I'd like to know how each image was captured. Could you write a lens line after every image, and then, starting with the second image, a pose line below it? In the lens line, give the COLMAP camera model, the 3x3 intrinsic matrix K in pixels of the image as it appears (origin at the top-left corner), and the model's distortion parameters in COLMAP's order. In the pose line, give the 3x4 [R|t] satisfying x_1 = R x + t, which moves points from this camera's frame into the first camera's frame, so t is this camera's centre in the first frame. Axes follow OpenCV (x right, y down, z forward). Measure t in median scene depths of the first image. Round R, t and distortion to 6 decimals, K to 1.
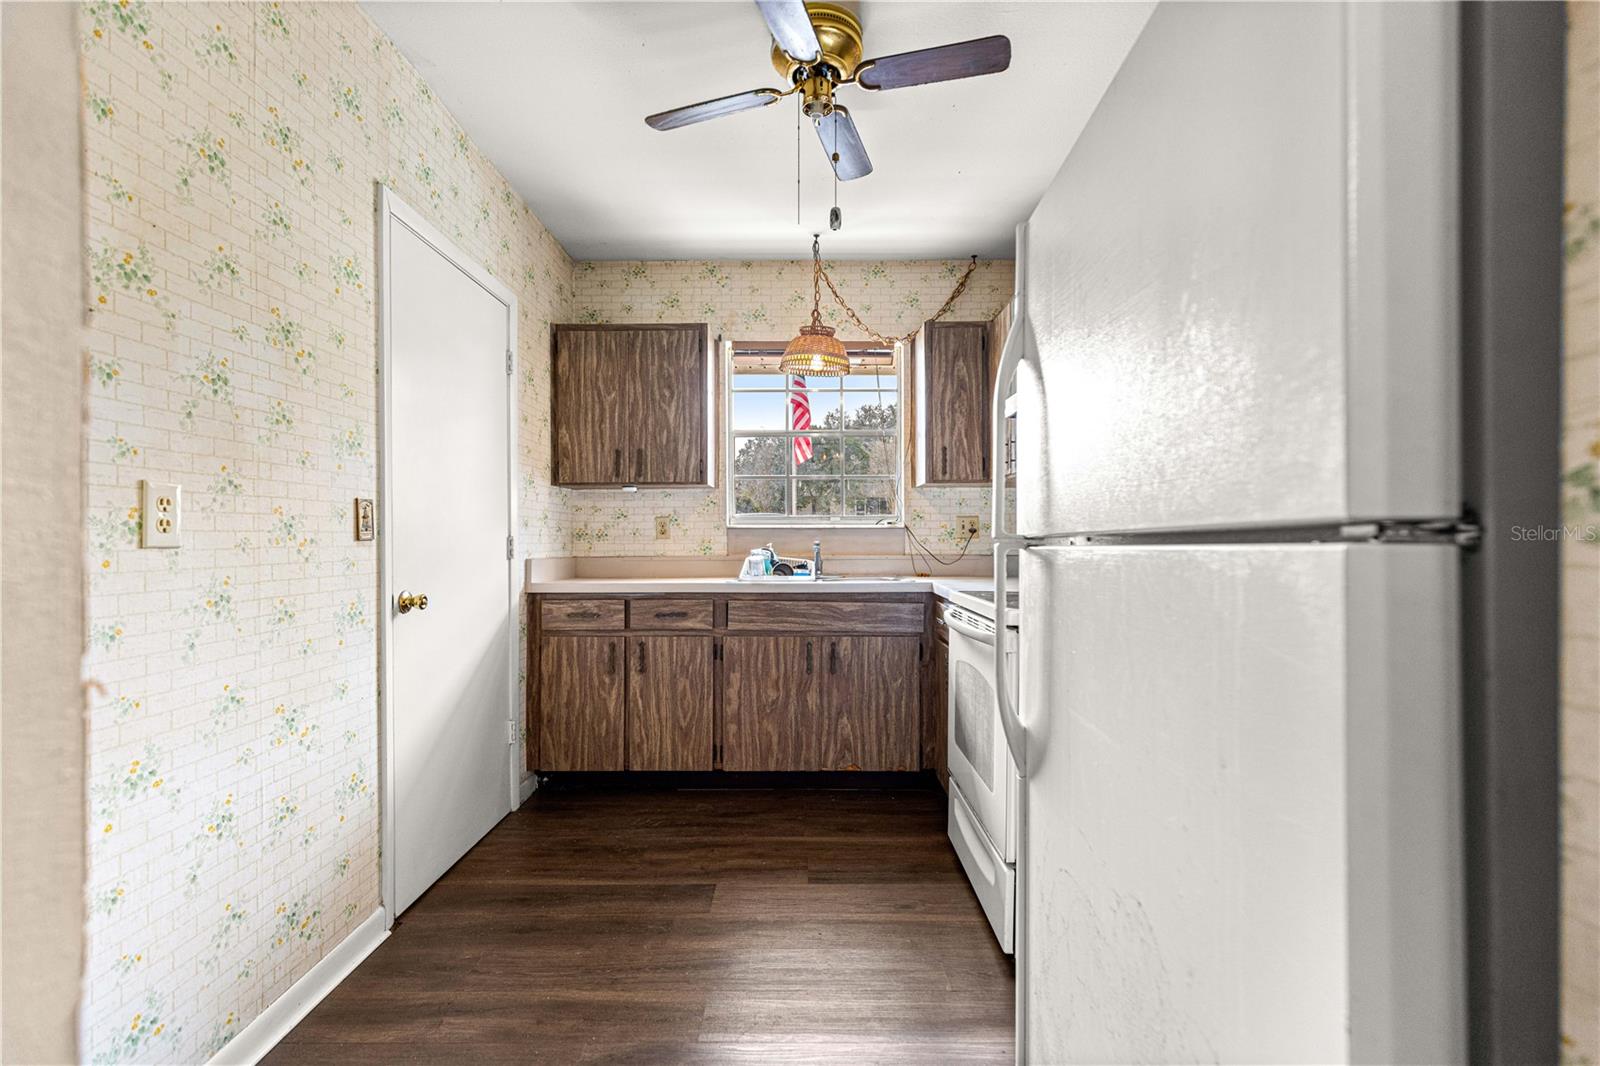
lens RADIAL K [[713.7, 0, 790.8], [0, 713.7, 529.9], [0, 0, 1]] dist [0.003879, 0.000267]
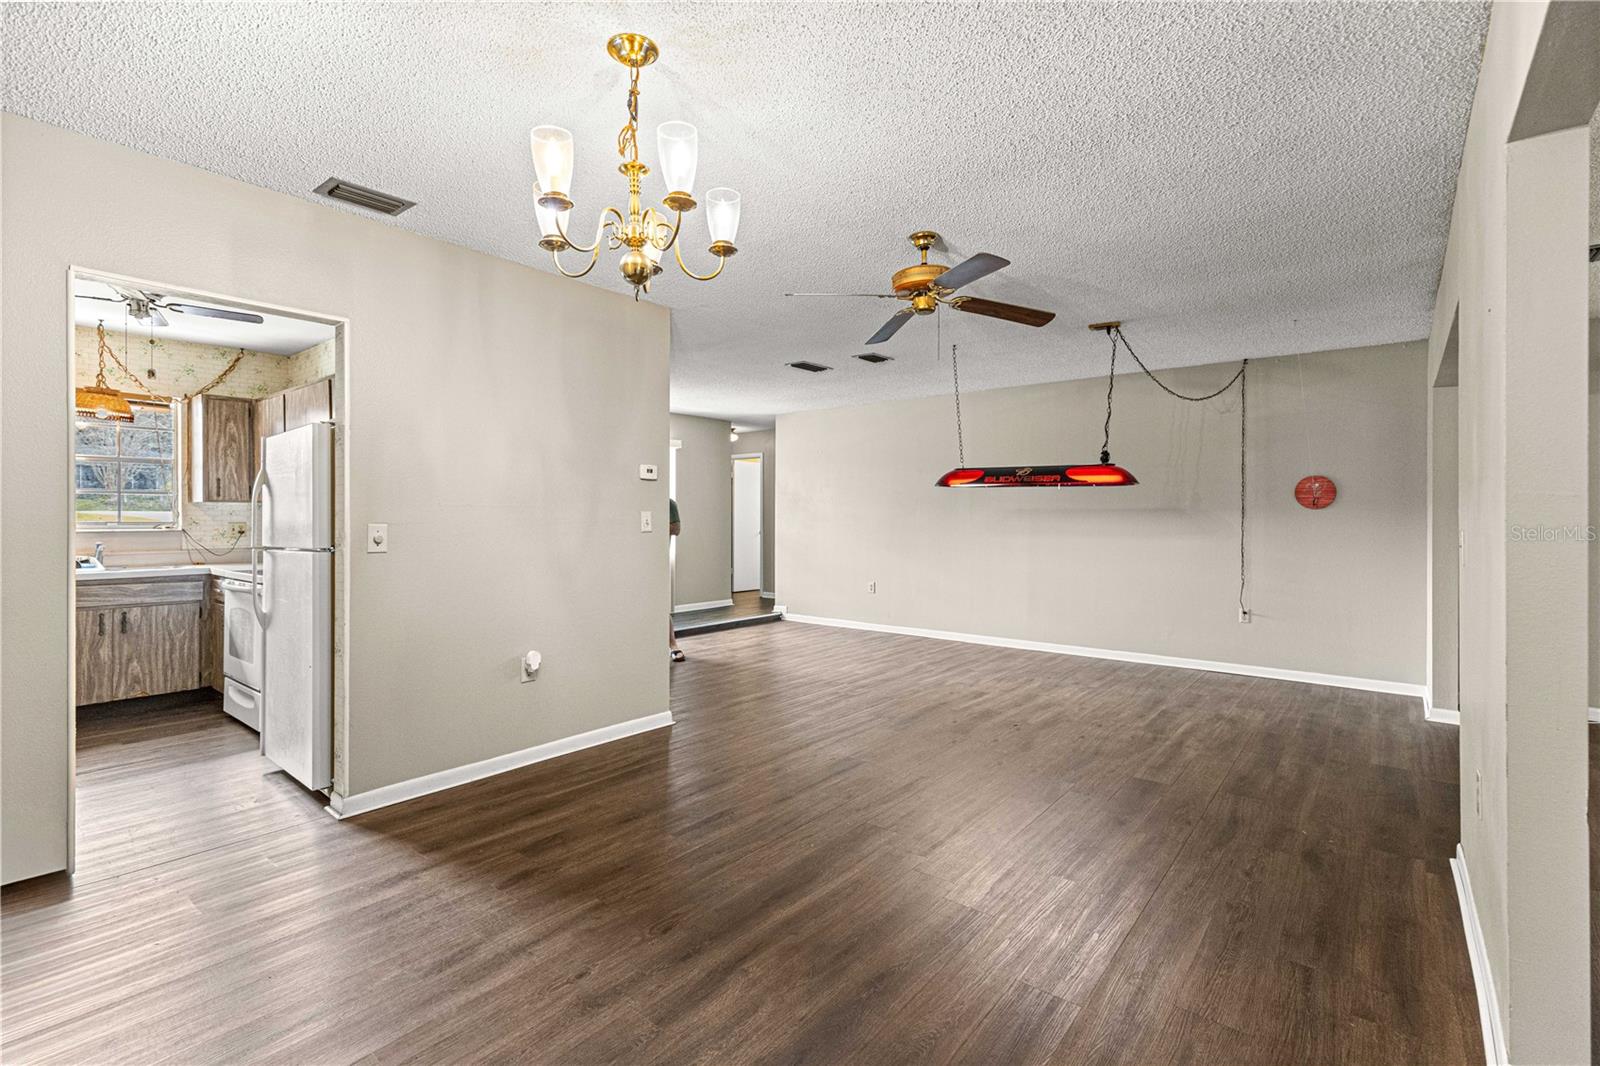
lens RADIAL K [[727.8, 0, 803.6], [0, 727.8, 524.9], [0, 0, 1]] dist [0.003455, 0.000971]
pose [[0.614960, -0.001976, 0.788556, -0.264477], [-0.012300, 0.999851, 0.012098, -0.056653], [-0.788462, -0.017139, 0.614845, -1.017385]]
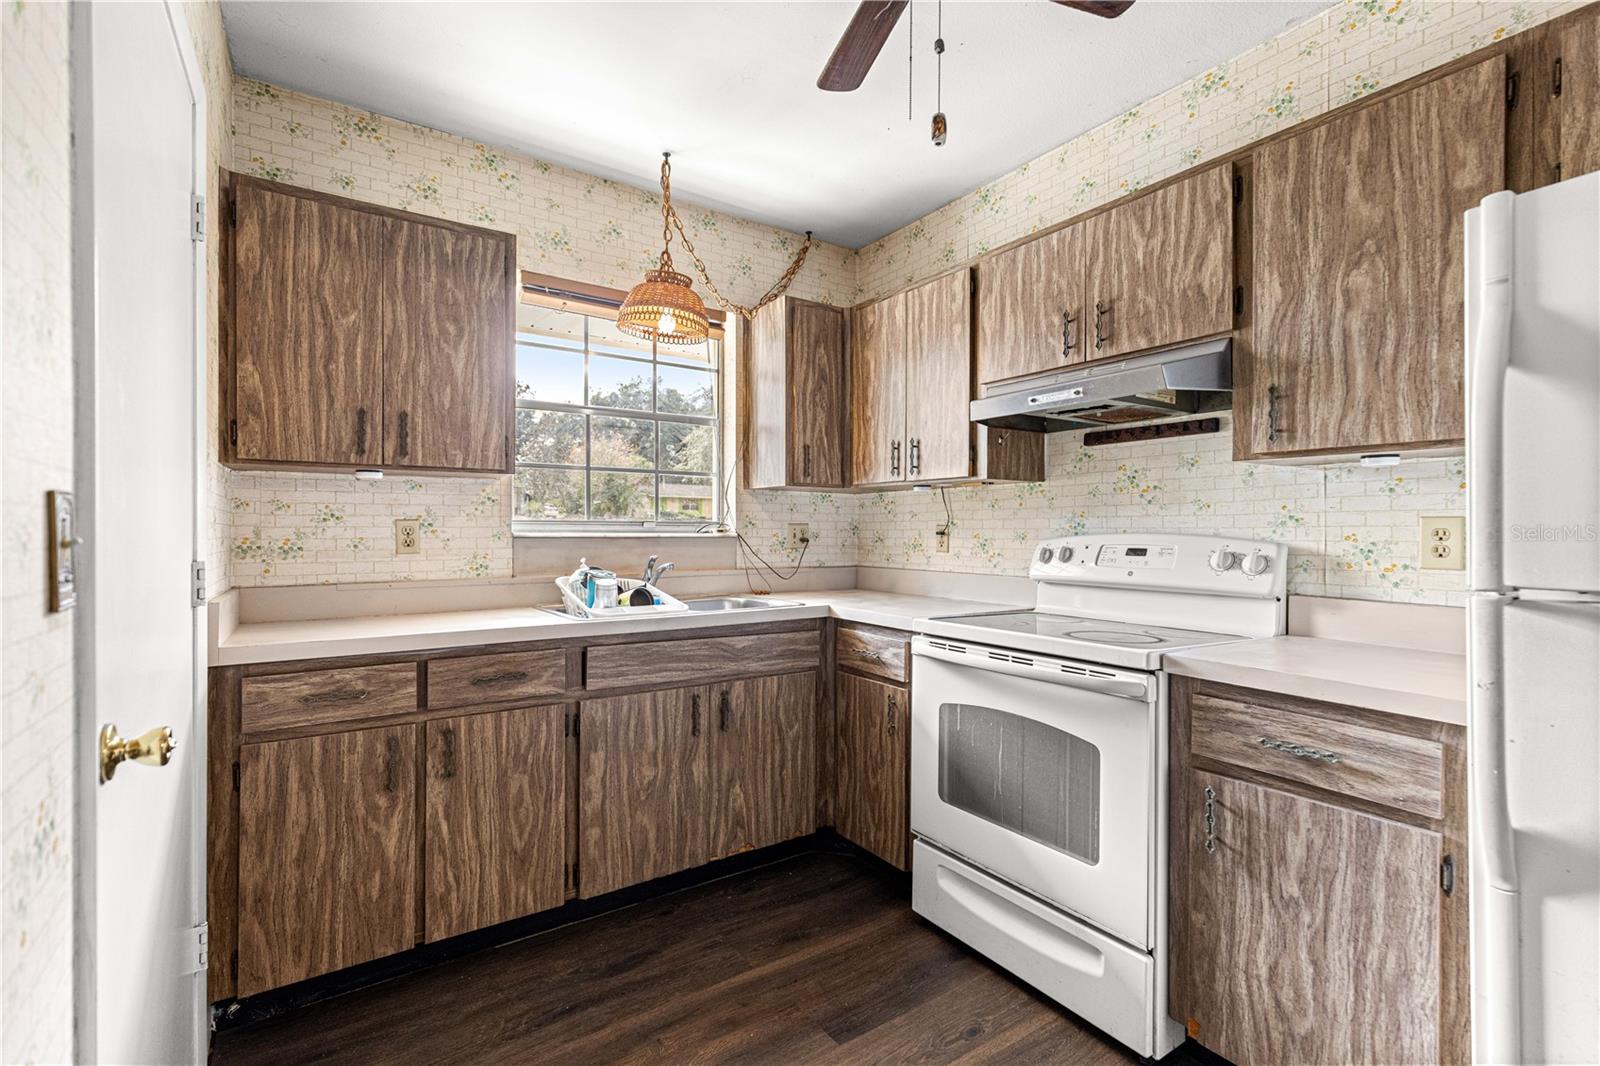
lens RADIAL K [[713.7, 0, 790.8], [0, 713.7, 529.9], [0, 0, 1]] dist [0.003879, 0.000267]
pose [[0.823434, 0.005486, 0.567385, -0.315702], [-0.009105, 0.999952, 0.003546, -0.017849], [-0.567338, -0.008086, 0.823445, 0.328843]]
